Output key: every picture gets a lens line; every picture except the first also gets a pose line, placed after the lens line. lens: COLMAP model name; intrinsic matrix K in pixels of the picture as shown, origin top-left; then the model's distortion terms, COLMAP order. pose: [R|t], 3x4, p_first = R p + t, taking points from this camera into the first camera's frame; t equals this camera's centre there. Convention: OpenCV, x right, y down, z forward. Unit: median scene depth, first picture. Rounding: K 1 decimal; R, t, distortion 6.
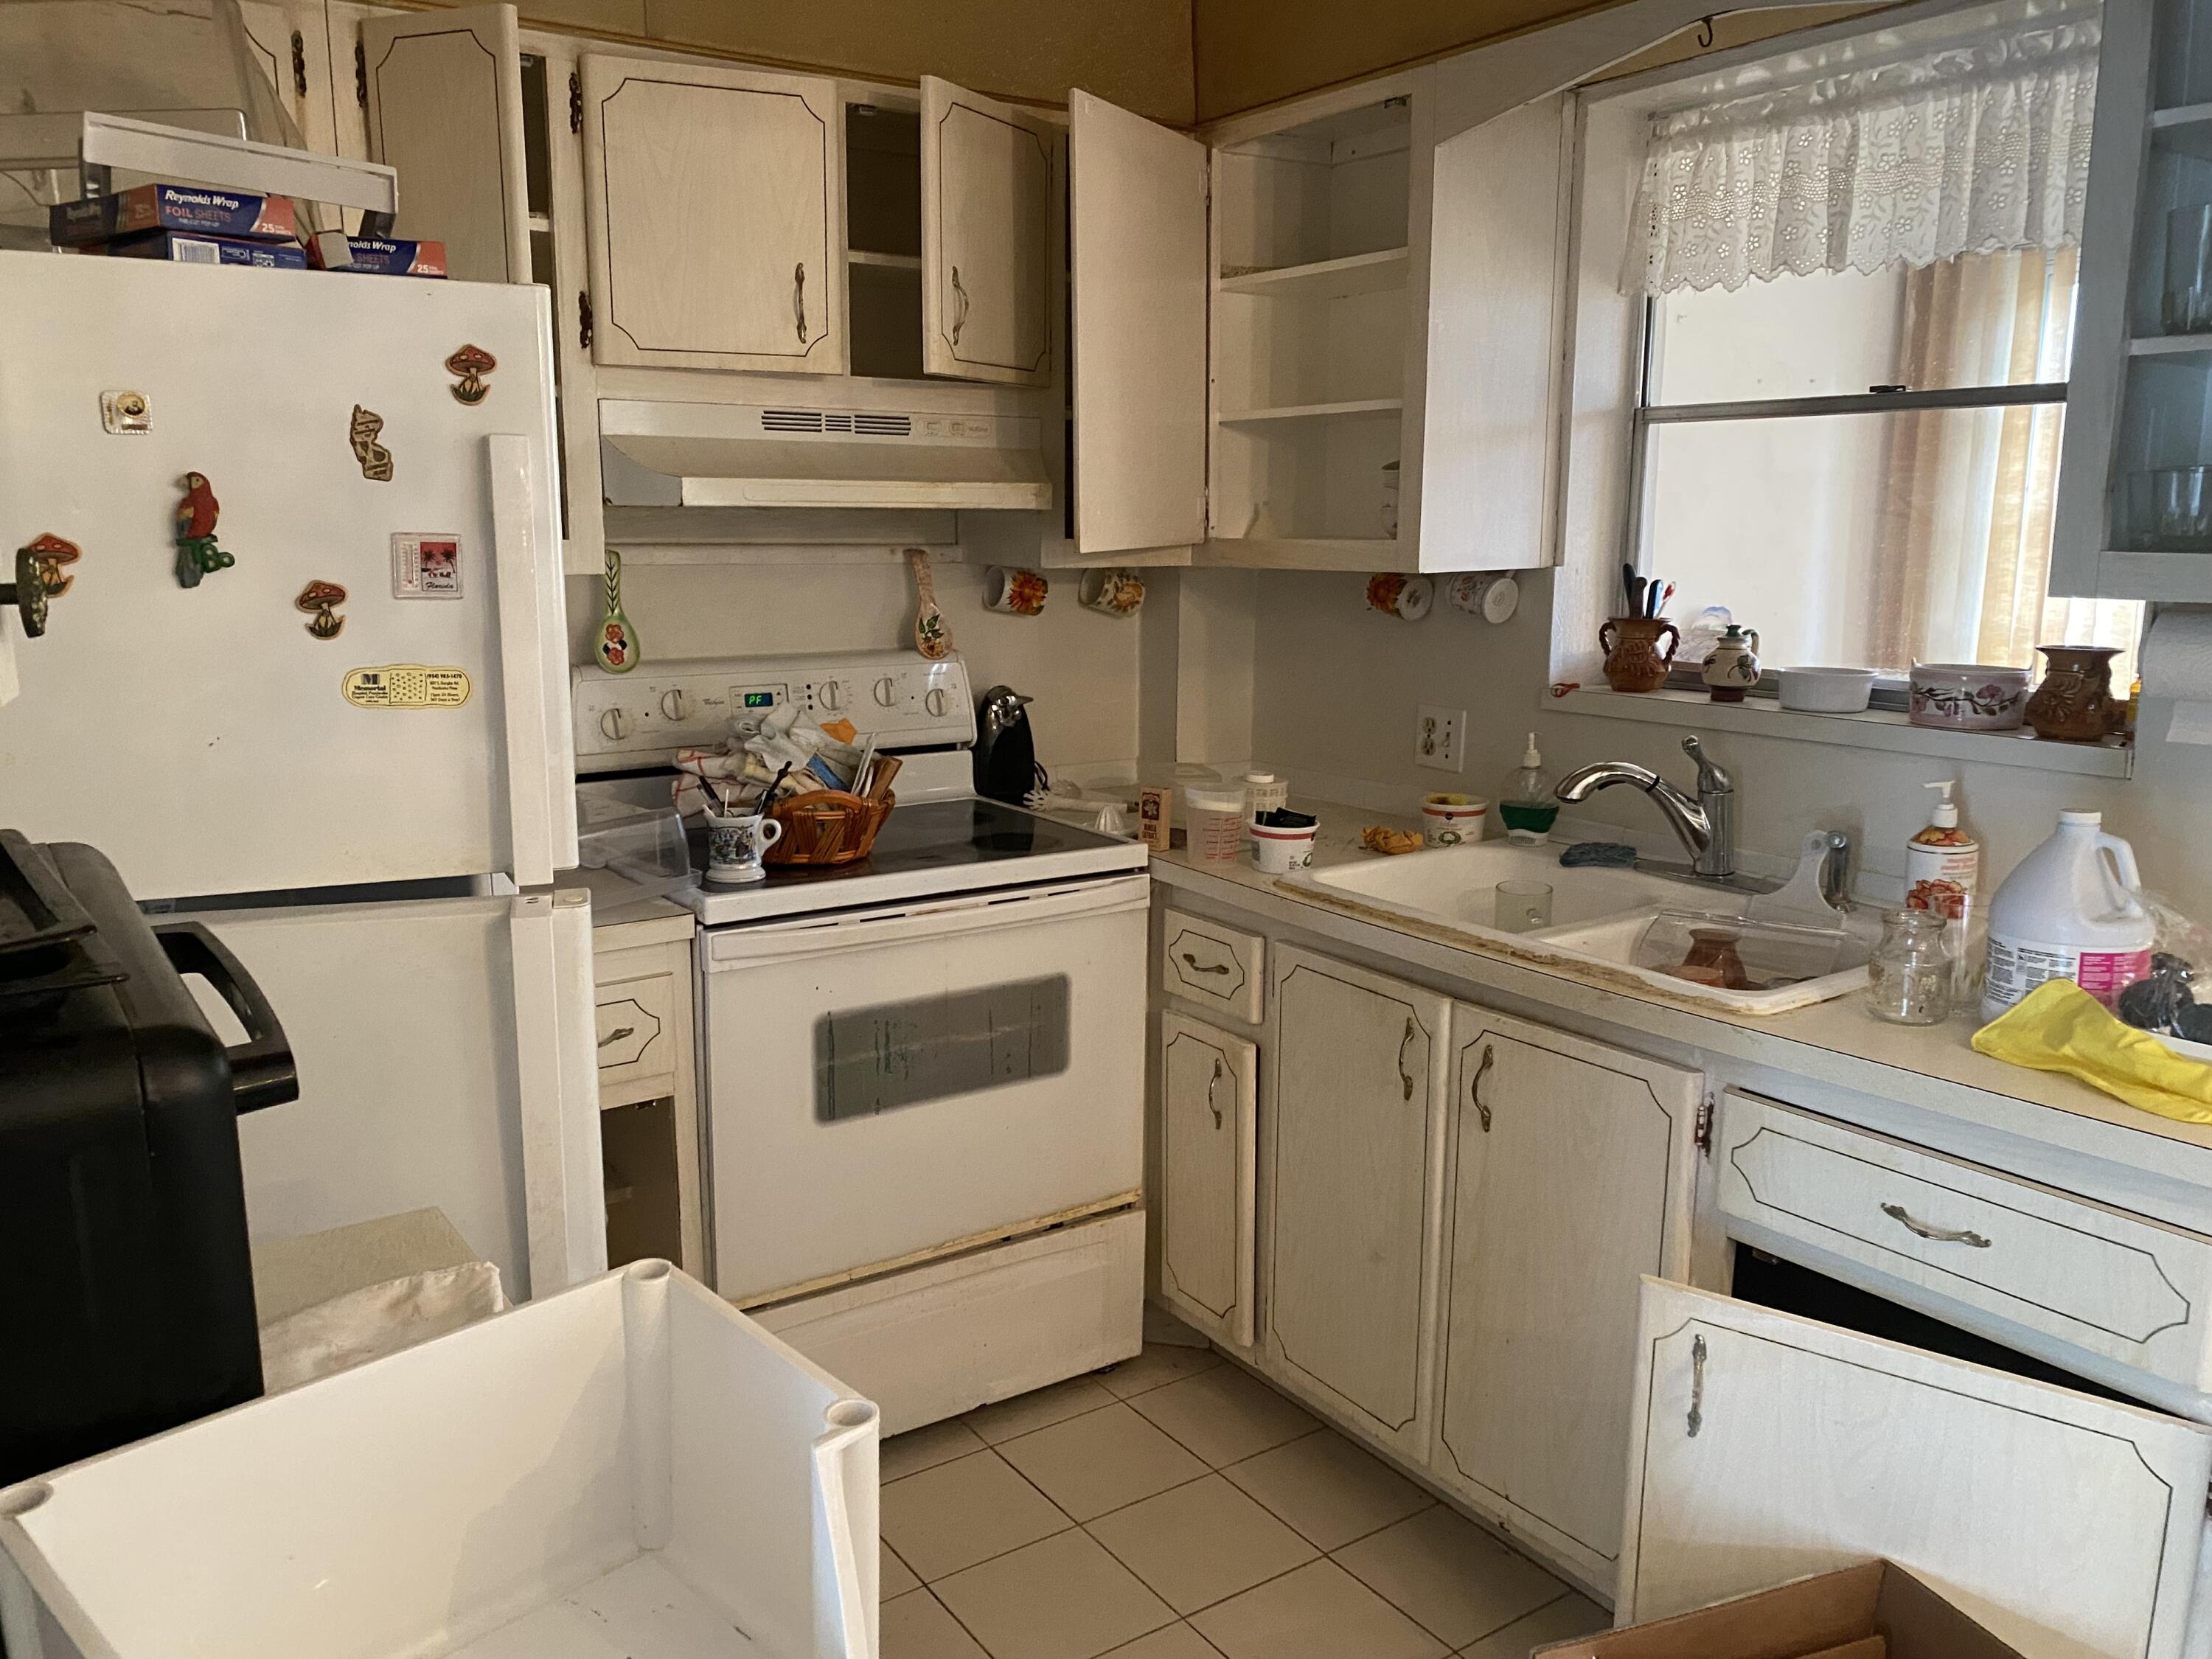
lens RADIAL K [[1693.9, 0, 1089.8], [0, 1693.9, 833.9], [0, 0, 1]] dist [0.008870, 0.000984]
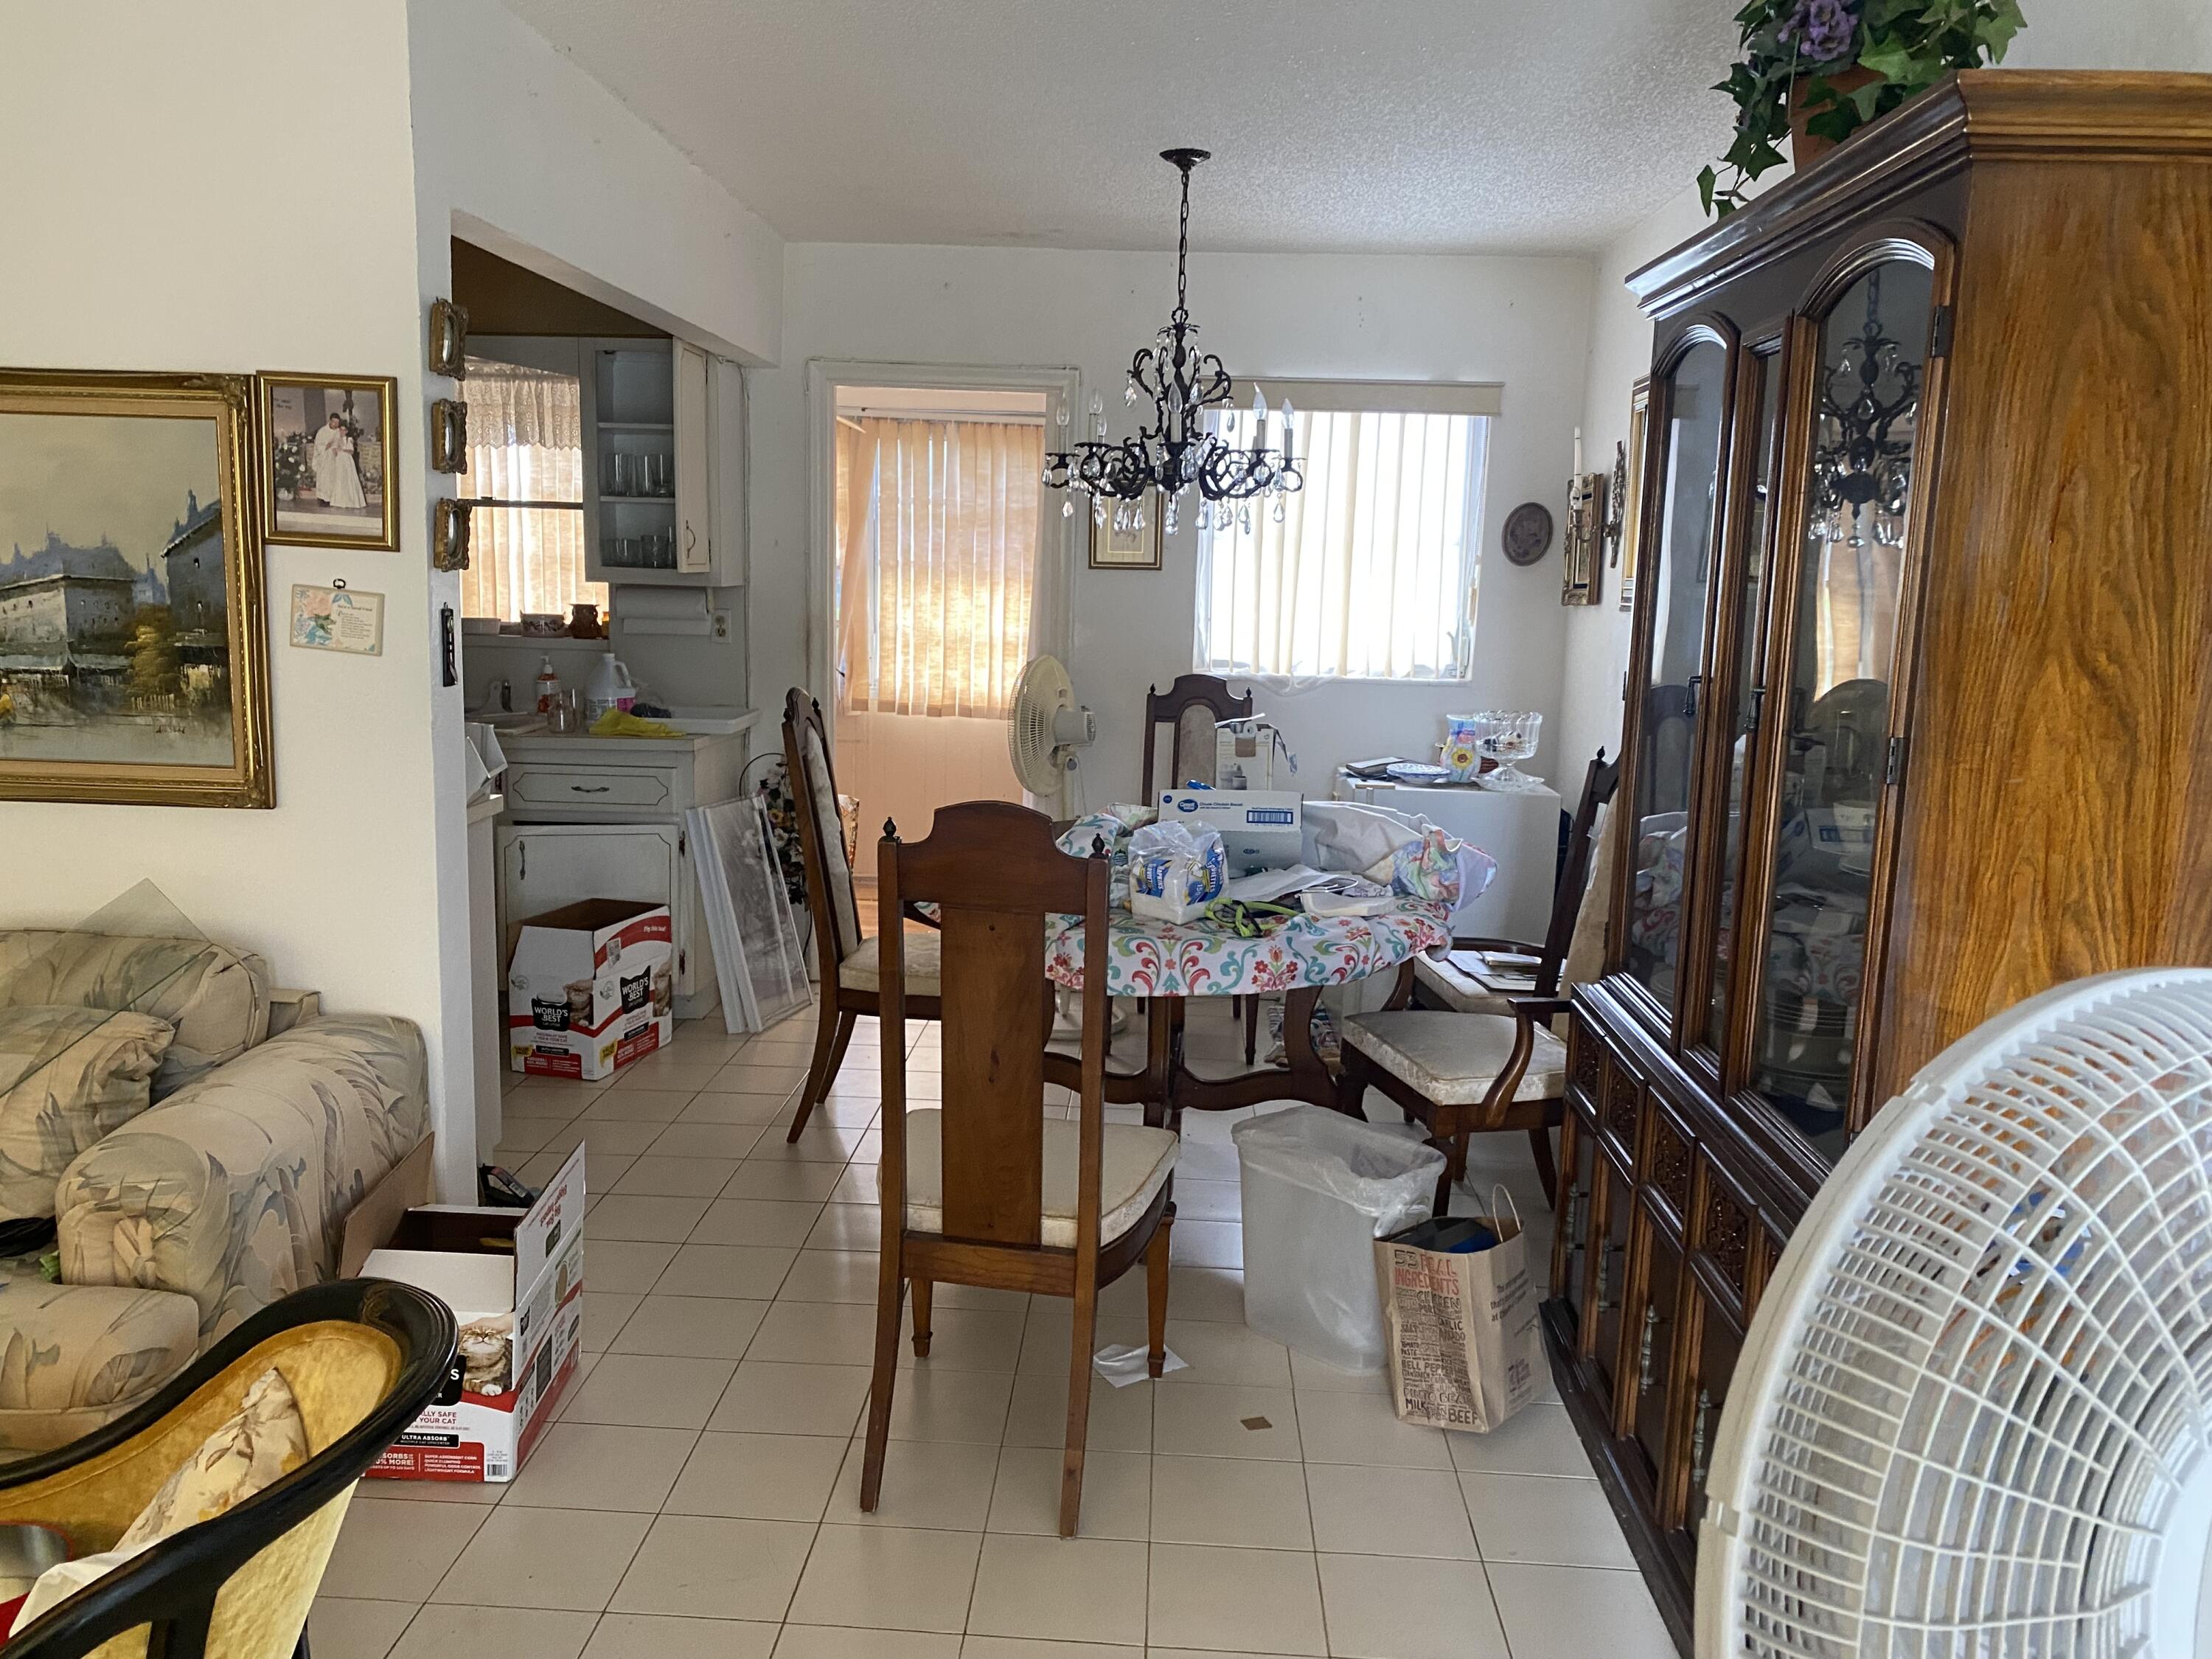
lens RADIAL K [[1693.9, 0, 1089.8], [0, 1693.9, 833.9], [0, 0, 1]] dist [0.008870, 0.000984]
pose [[0.594602, -0.101297, 0.797614, -1.091476], [0.114310, 0.992605, 0.040845, 0.226657], [-0.795853, 0.066889, 0.601784, -1.192611]]
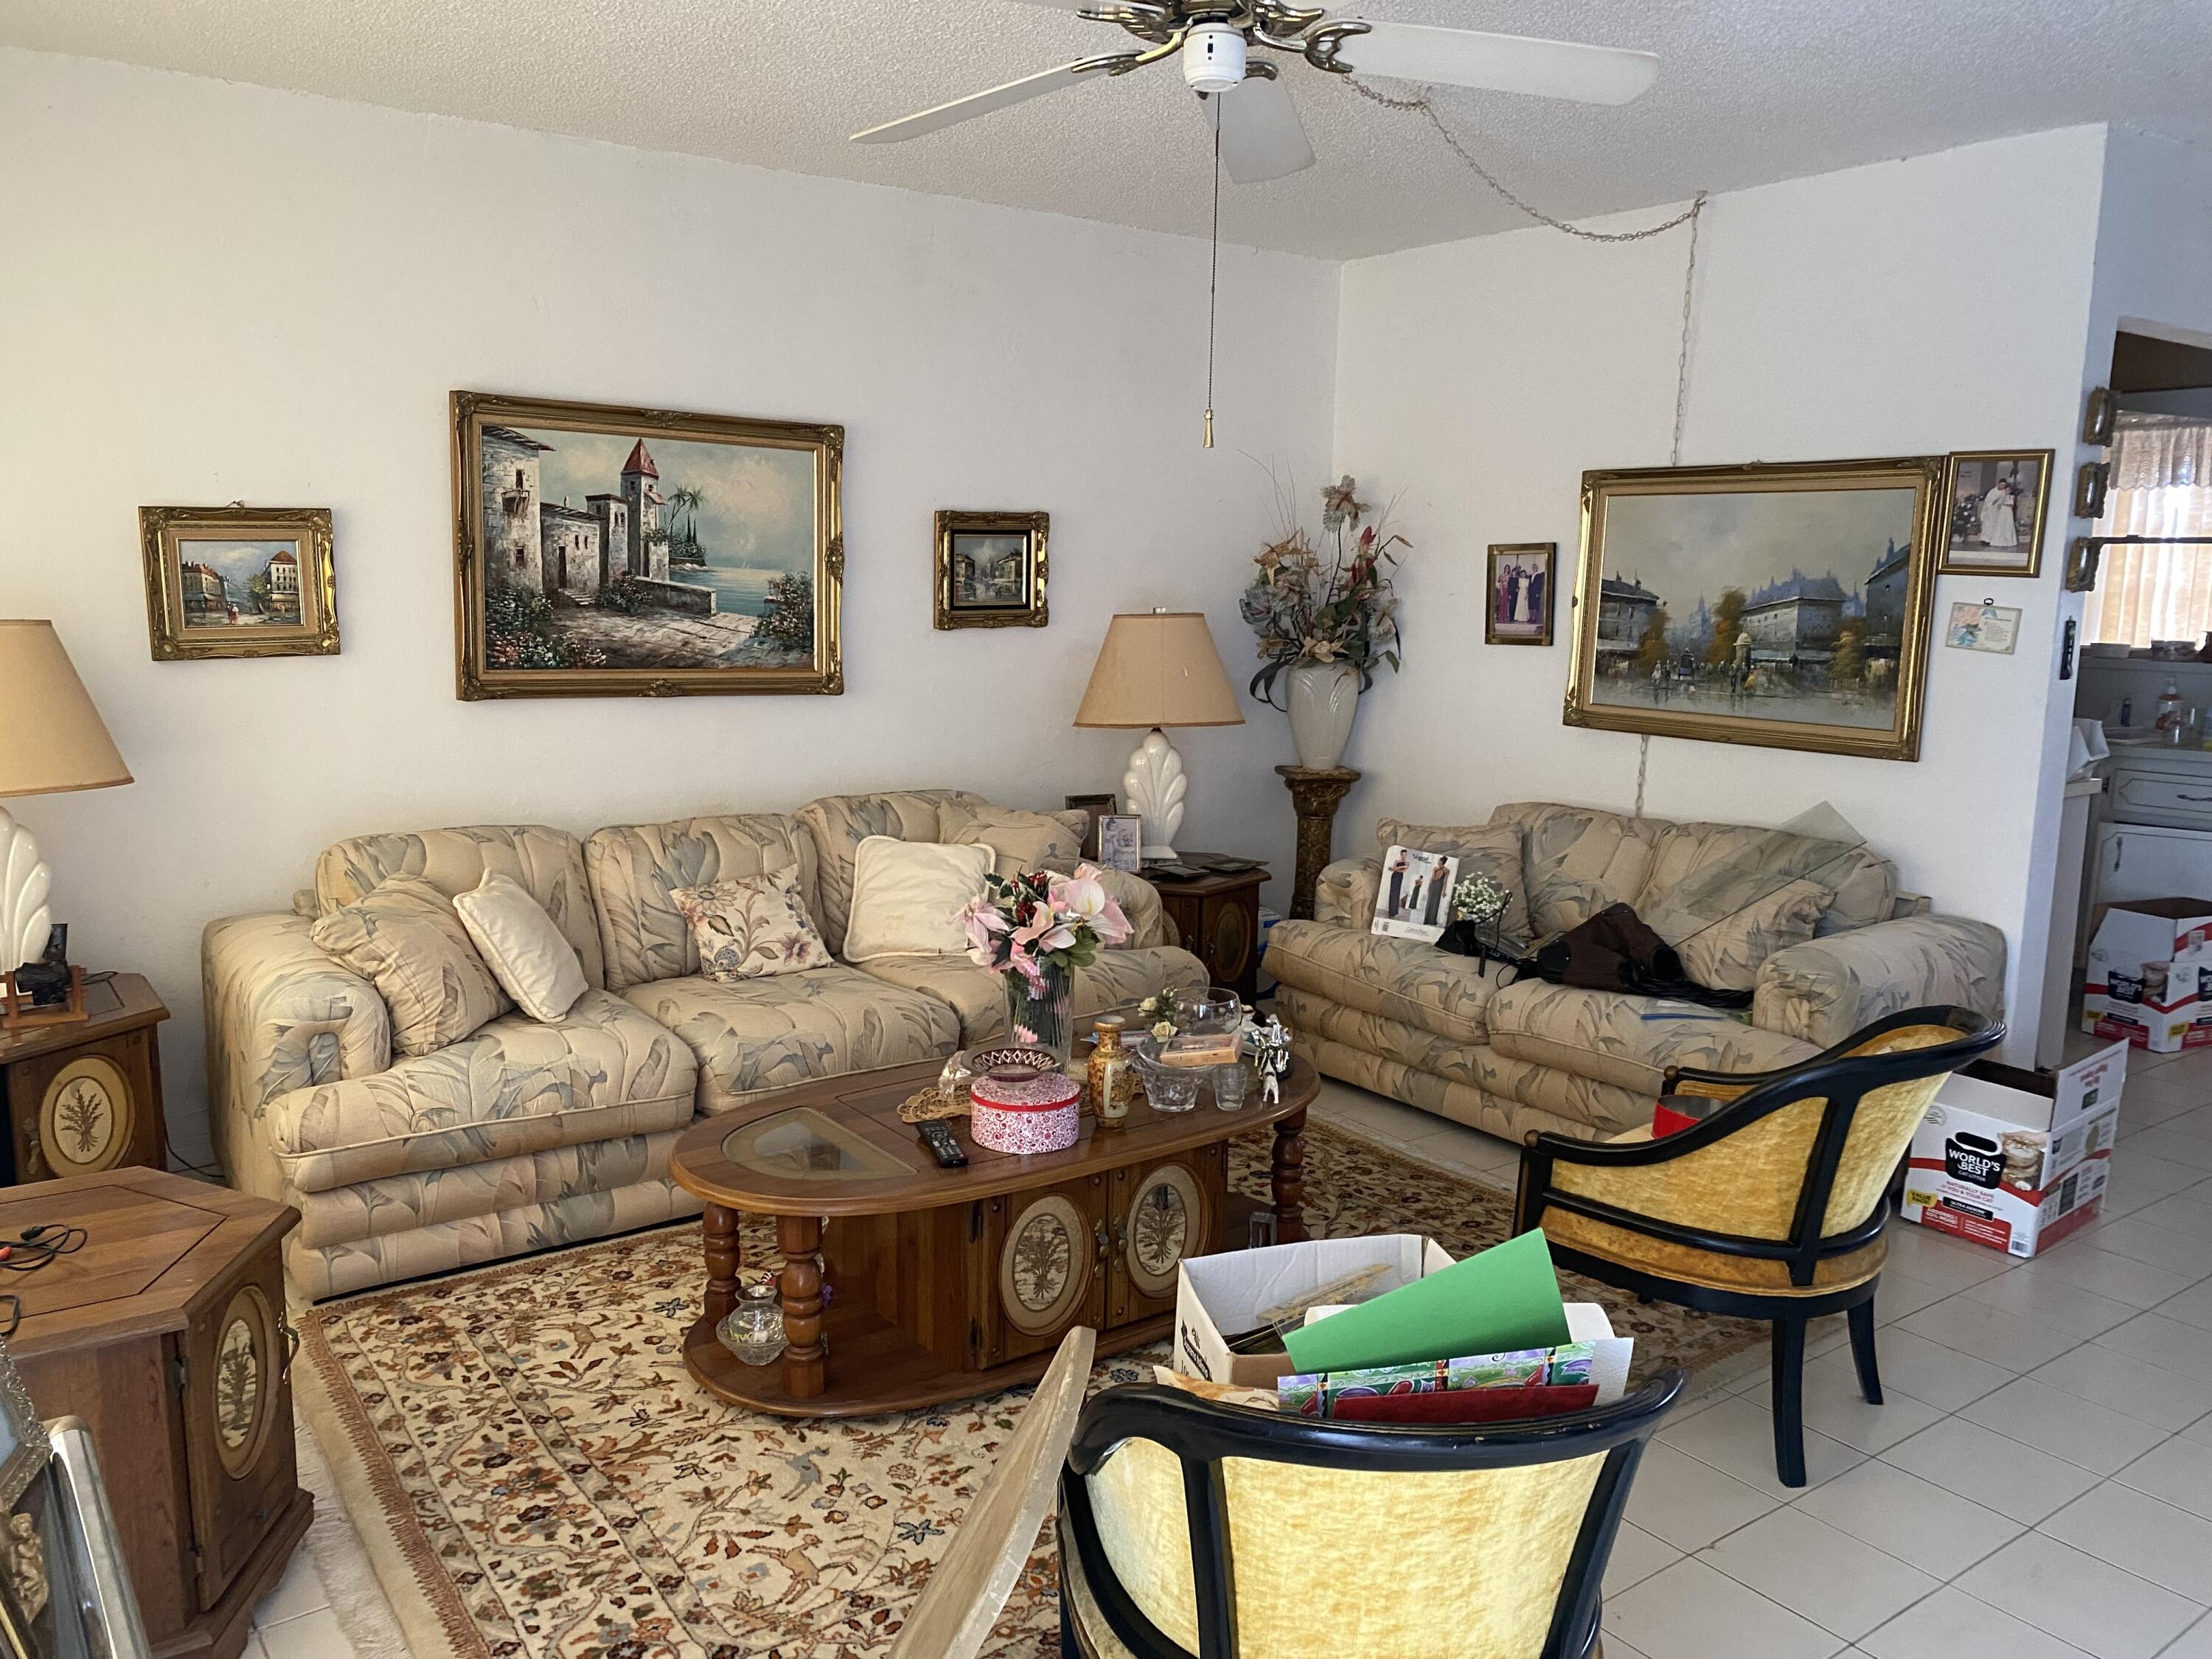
lens RADIAL K [[1693.9, 0, 1089.8], [0, 1693.9, 833.9], [0, 0, 1]] dist [0.008870, 0.000984]
pose [[0.998731, 0.019832, 0.046302, -1.417019], [-0.018426, 0.999362, -0.030598, 0.346417], [-0.046879, 0.029706, 0.998459, -1.727669]]
